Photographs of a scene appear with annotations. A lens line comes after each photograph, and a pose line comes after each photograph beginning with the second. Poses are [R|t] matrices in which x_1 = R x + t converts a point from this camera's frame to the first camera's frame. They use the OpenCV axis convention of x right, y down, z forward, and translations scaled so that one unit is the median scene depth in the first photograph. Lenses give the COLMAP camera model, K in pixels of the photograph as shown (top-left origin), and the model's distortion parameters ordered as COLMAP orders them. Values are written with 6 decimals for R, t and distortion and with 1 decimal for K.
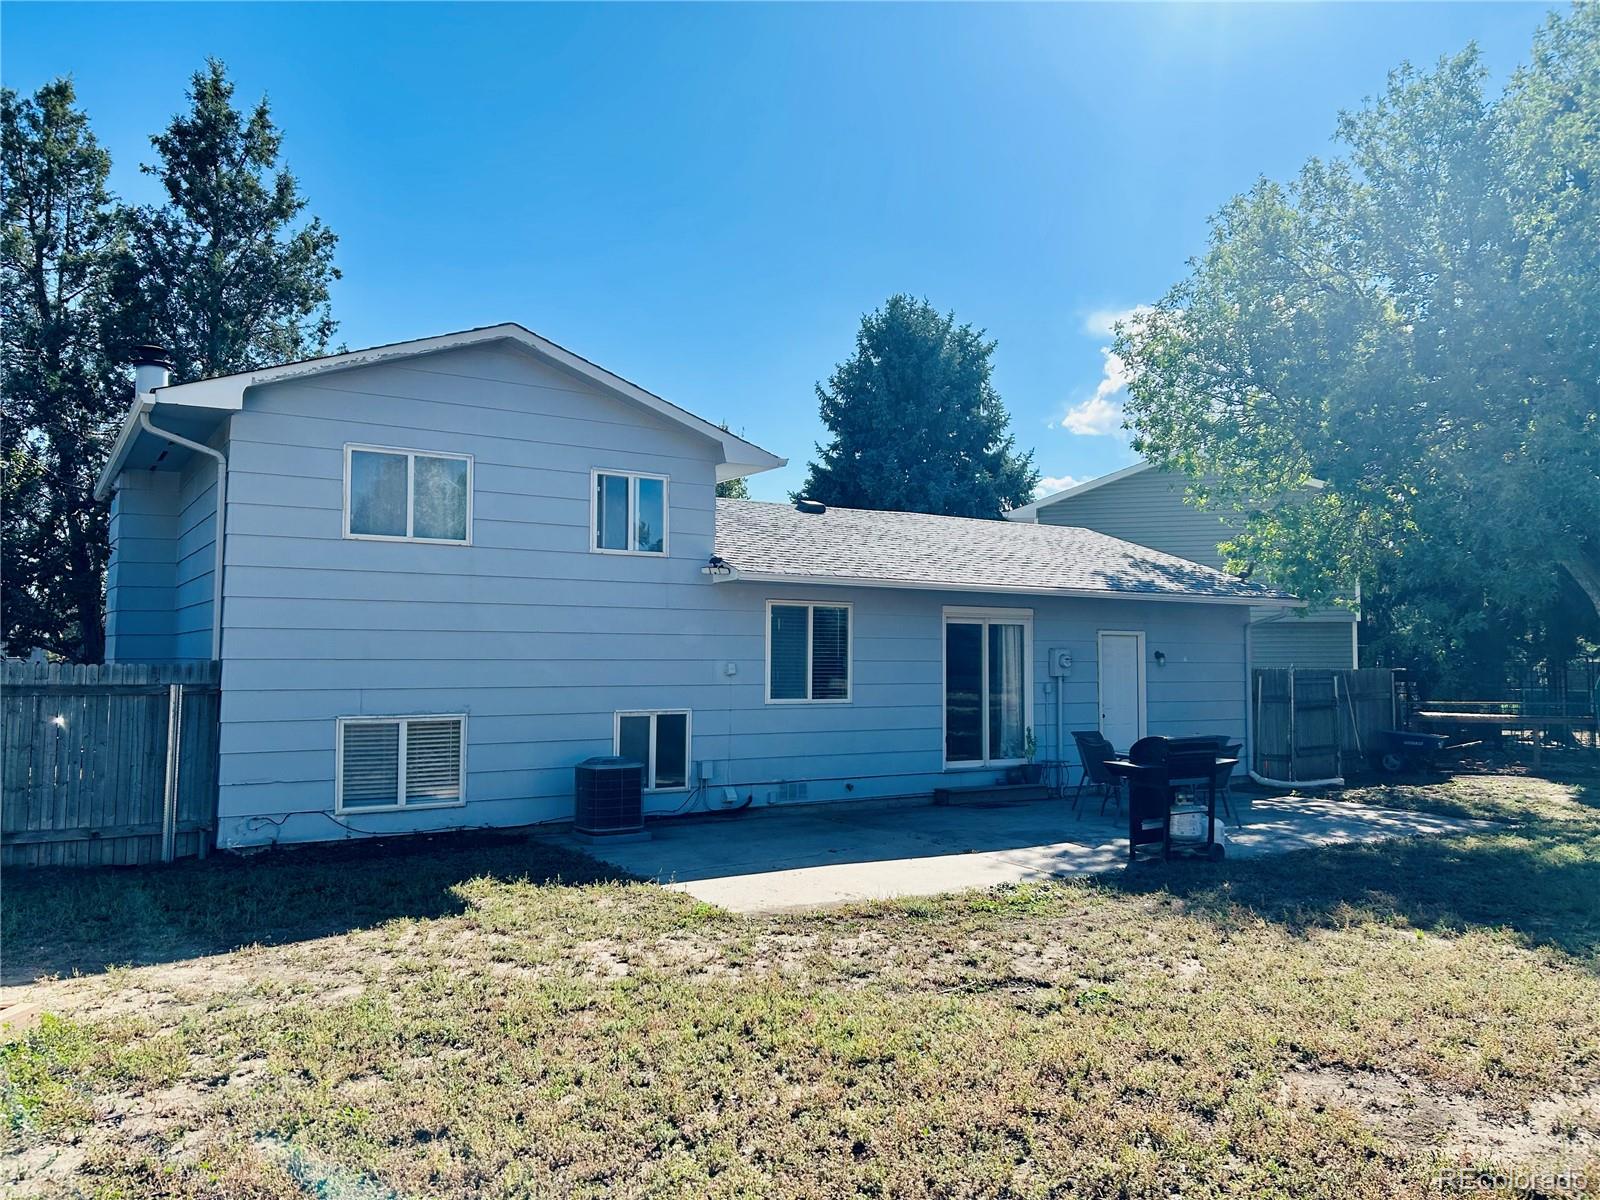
lens RADIAL K [[1185.6, 0, 800.0], [0, 1185.6, 600.0], [0, 0, 1]] dist [0.051528, -0.004781]
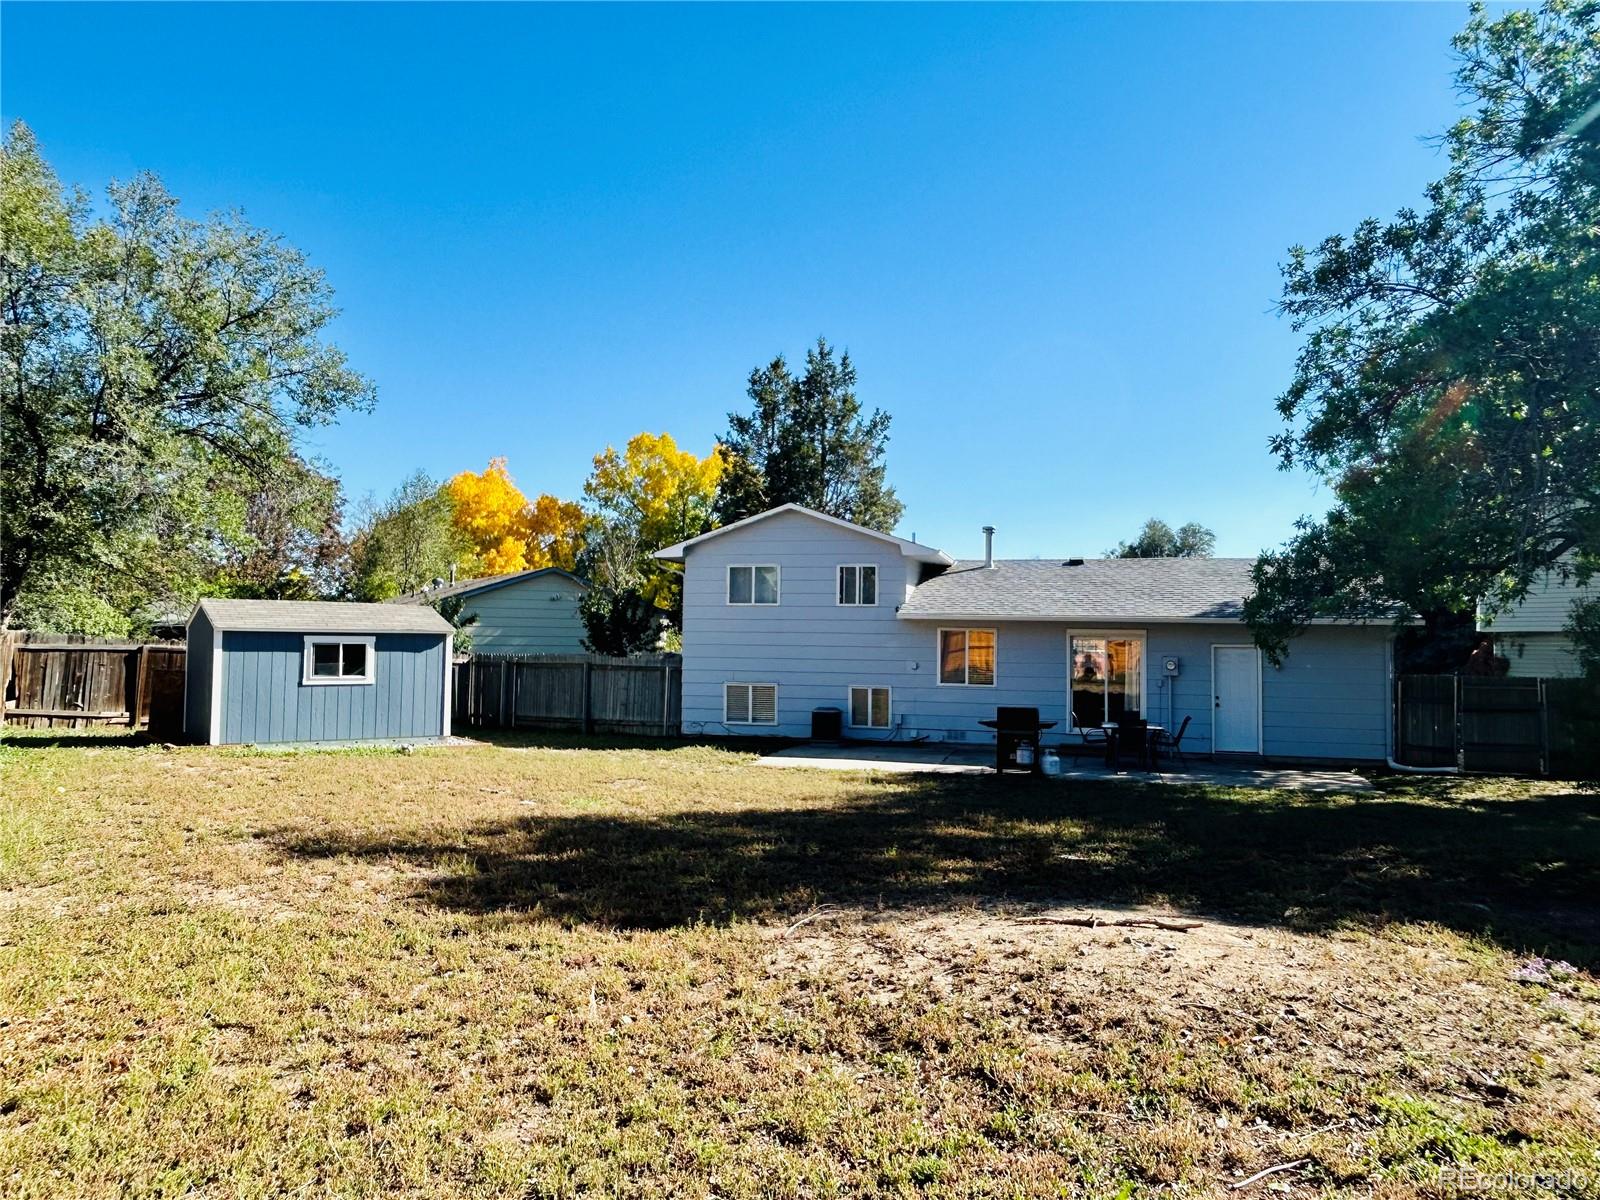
lens RADIAL K [[1123.5, 0, 800.0], [0, 1123.5, 600.0], [0, 0, 1]] dist [0.000192, -0.000042]
pose [[0.674106, -0.025527, -0.738193, 1.184839], [0.026054, 0.999602, -0.010774, -0.031422], [0.738175, -0.011970, 0.674503, -0.325038]]
